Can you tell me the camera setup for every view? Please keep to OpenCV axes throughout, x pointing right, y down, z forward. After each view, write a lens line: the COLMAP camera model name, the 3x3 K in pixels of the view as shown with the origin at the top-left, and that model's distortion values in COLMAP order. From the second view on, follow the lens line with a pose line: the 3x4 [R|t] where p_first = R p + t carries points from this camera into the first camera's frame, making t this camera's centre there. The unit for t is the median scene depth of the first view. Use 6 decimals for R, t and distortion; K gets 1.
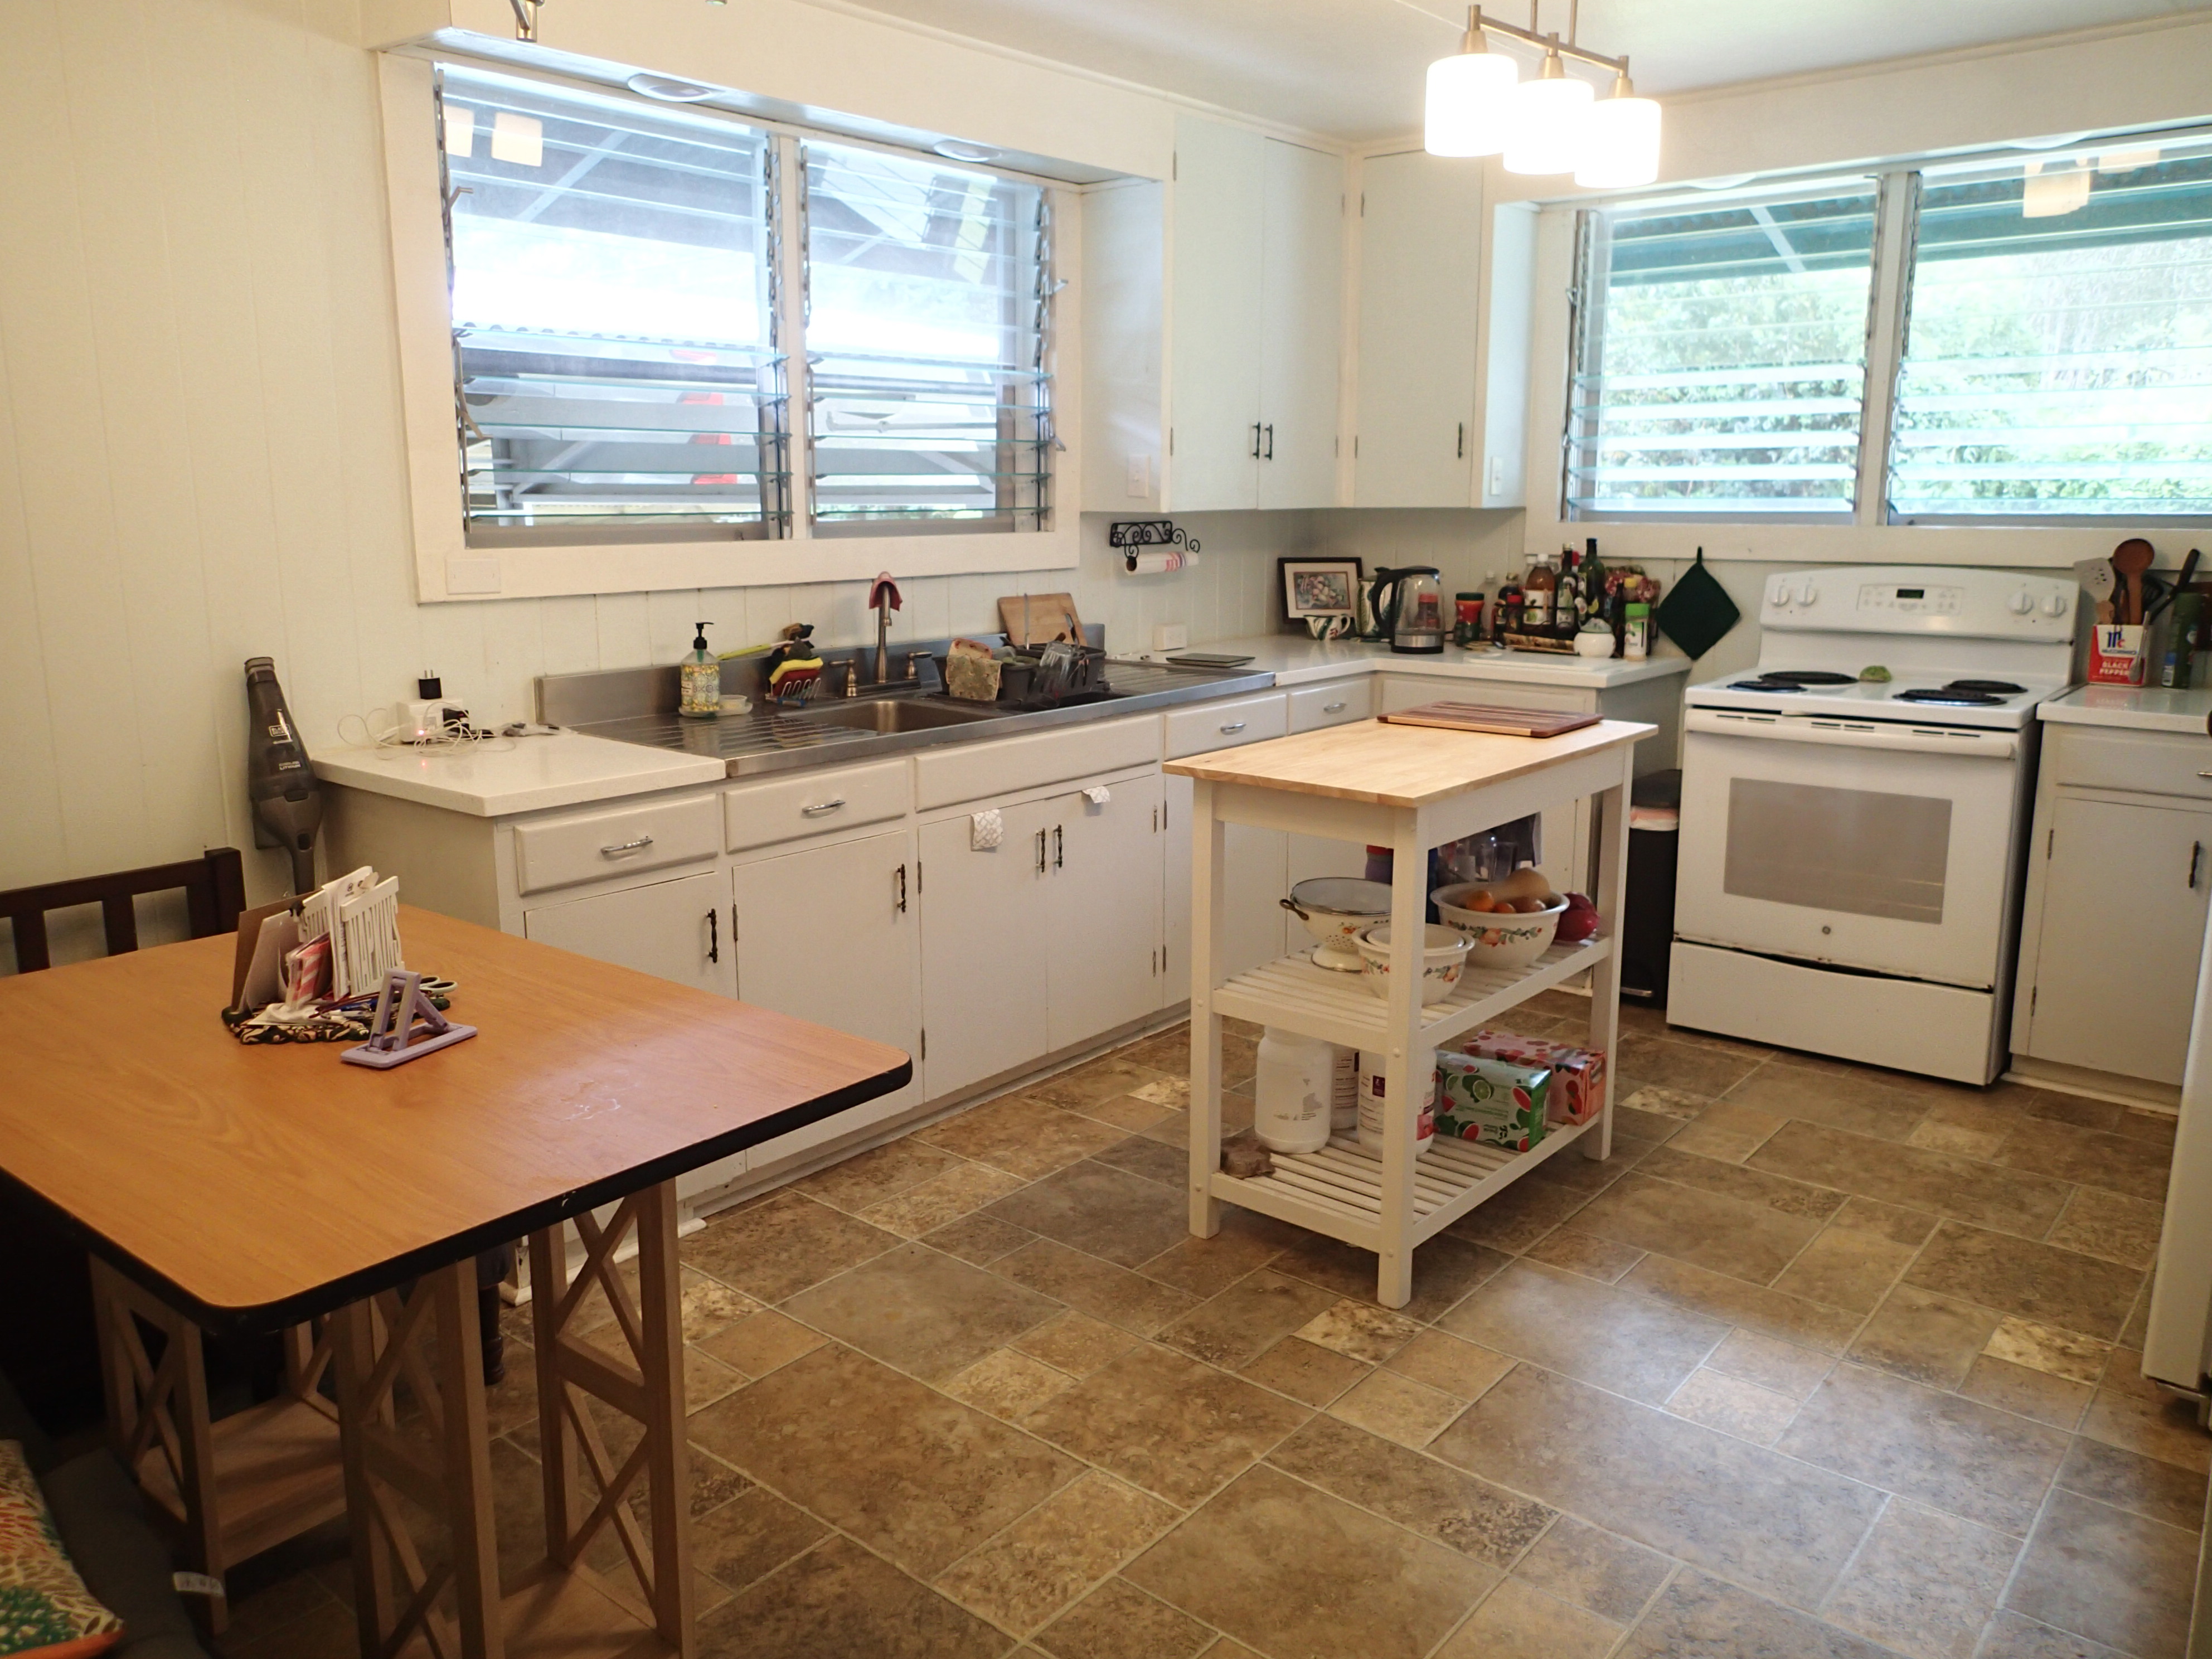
lens RADIAL K [[1652.1, 0, 1096.5], [0, 1652.1, 793.9], [0, 0, 1]] dist [0.007635, -0.002121]
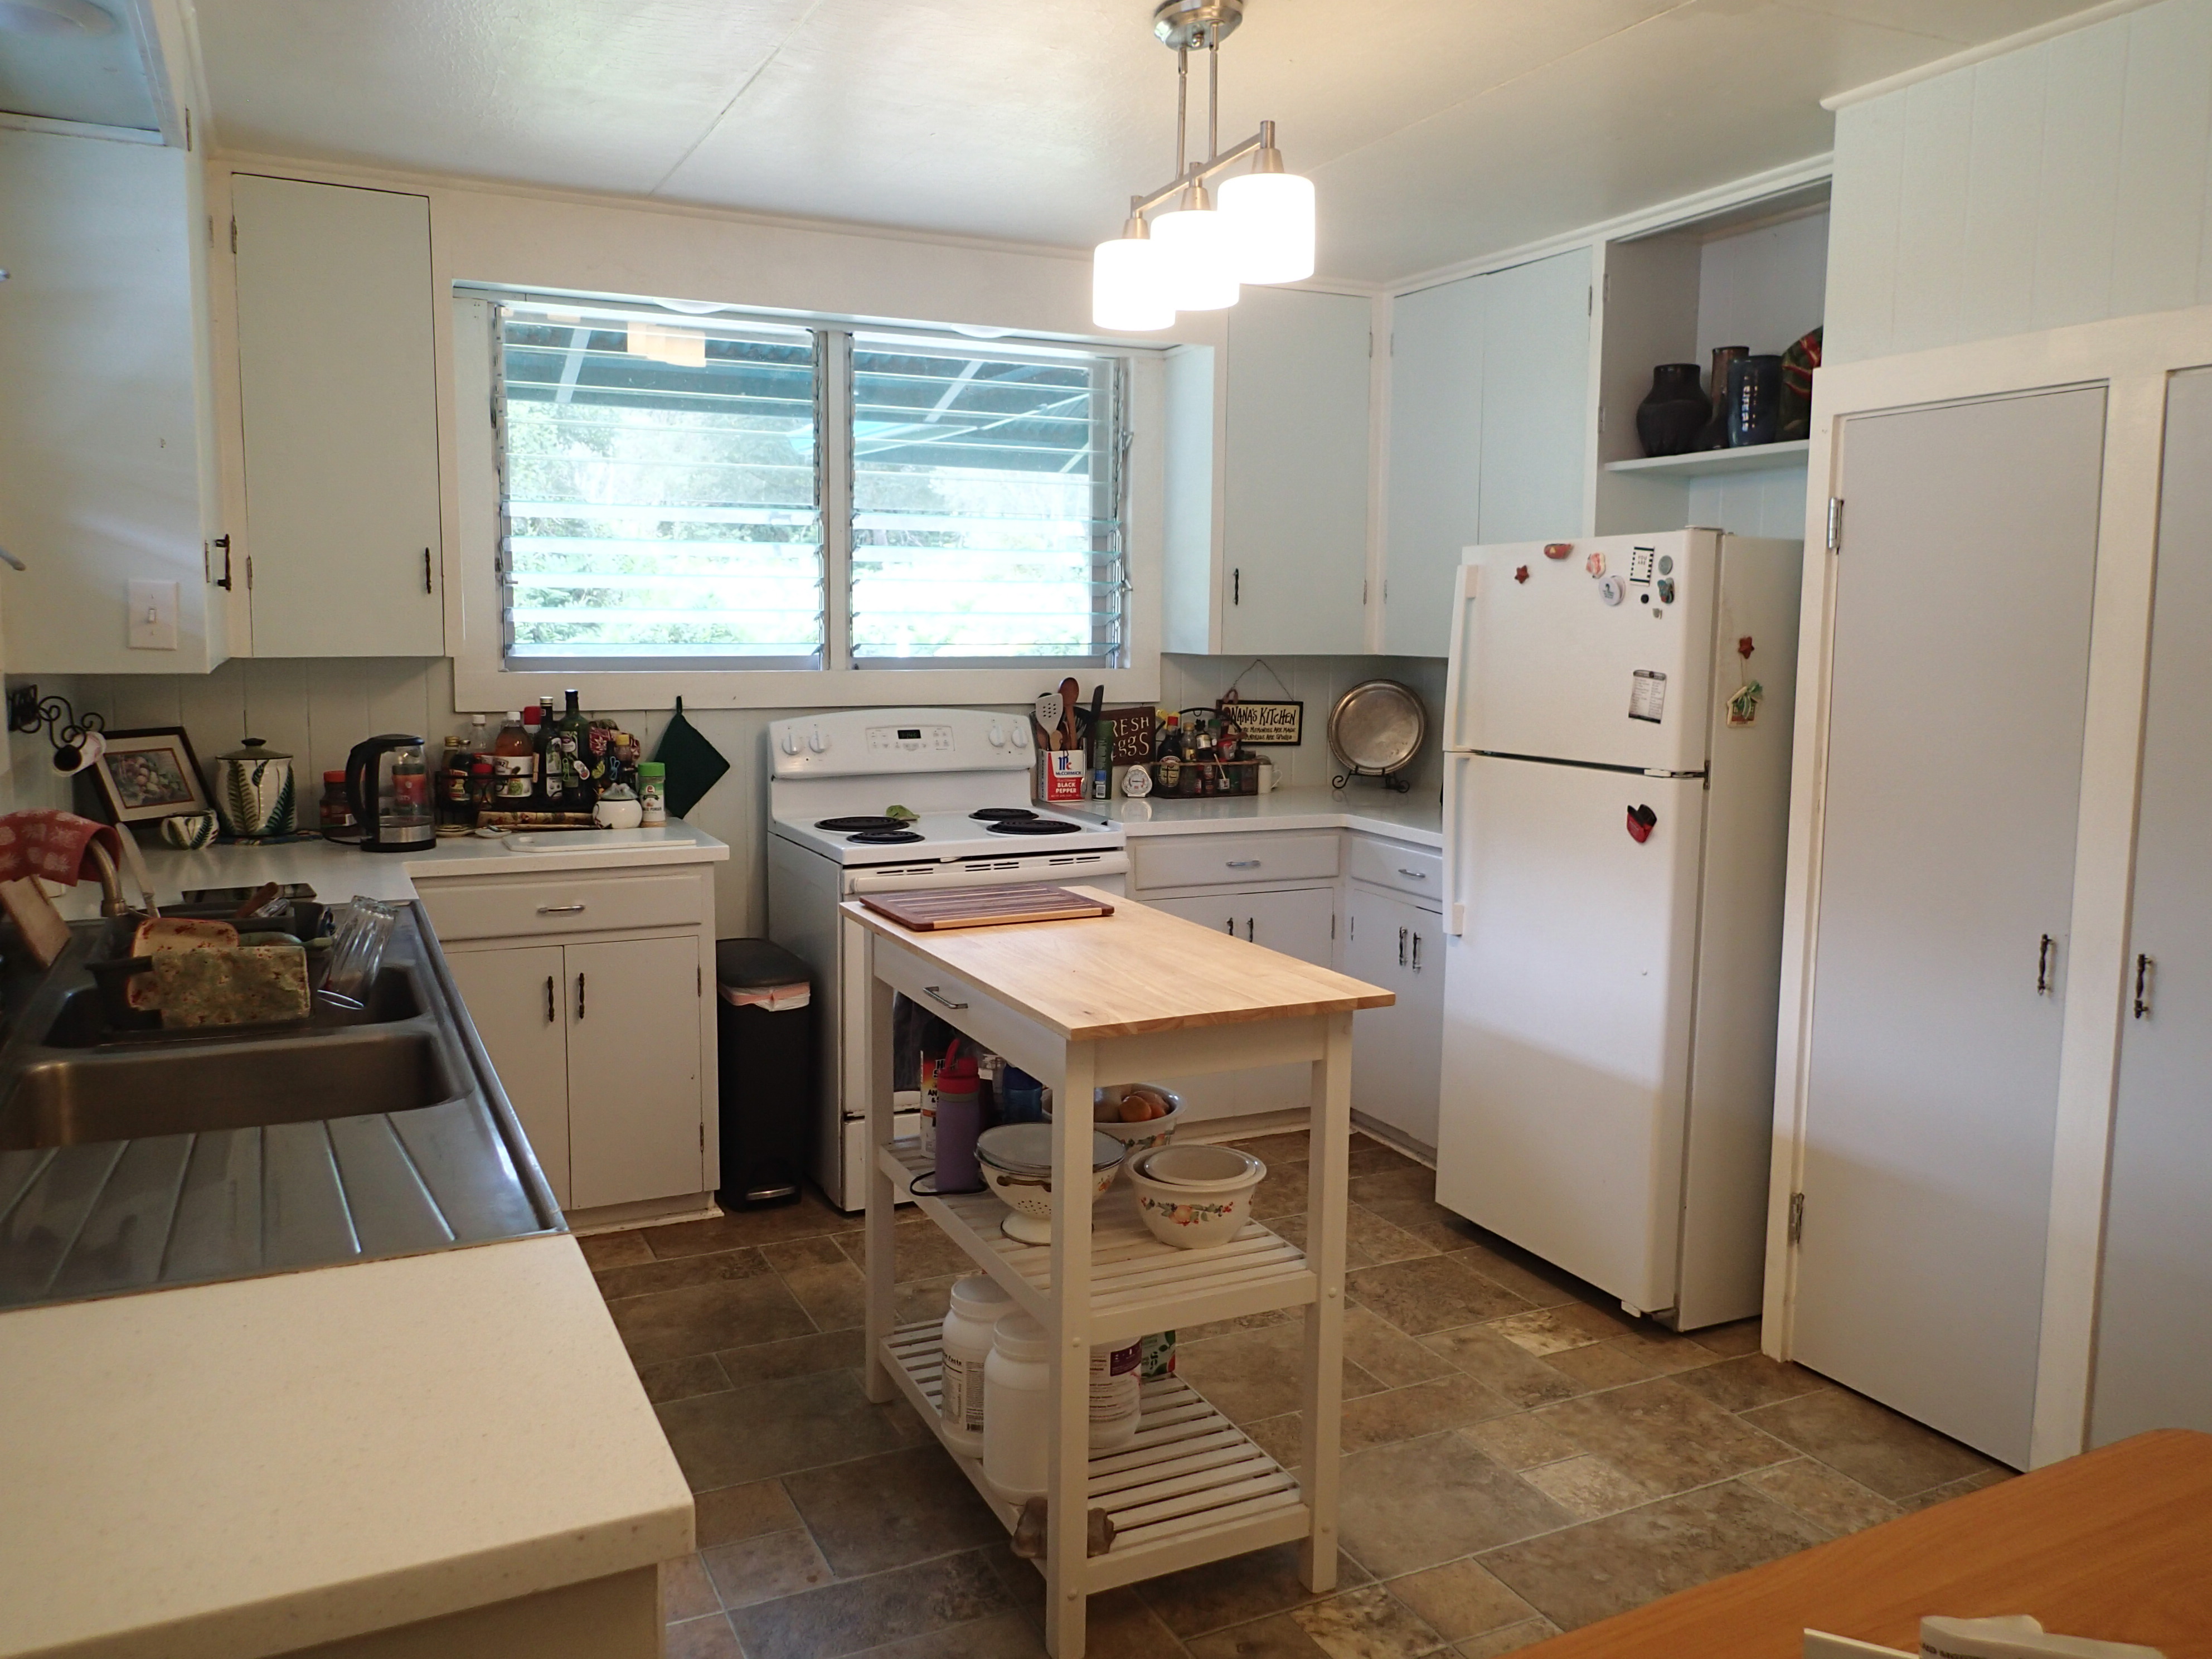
lens RADIAL K [[1652.1, 0, 1096.5], [0, 1652.1, 793.9], [0, 0, 1]] dist [0.007635, -0.002121]
pose [[0.410083, -0.091133, 0.907484, -0.398758], [0.156092, 0.987328, 0.028614, -0.092440], [-0.898592, 0.129917, 0.419111, 0.447870]]
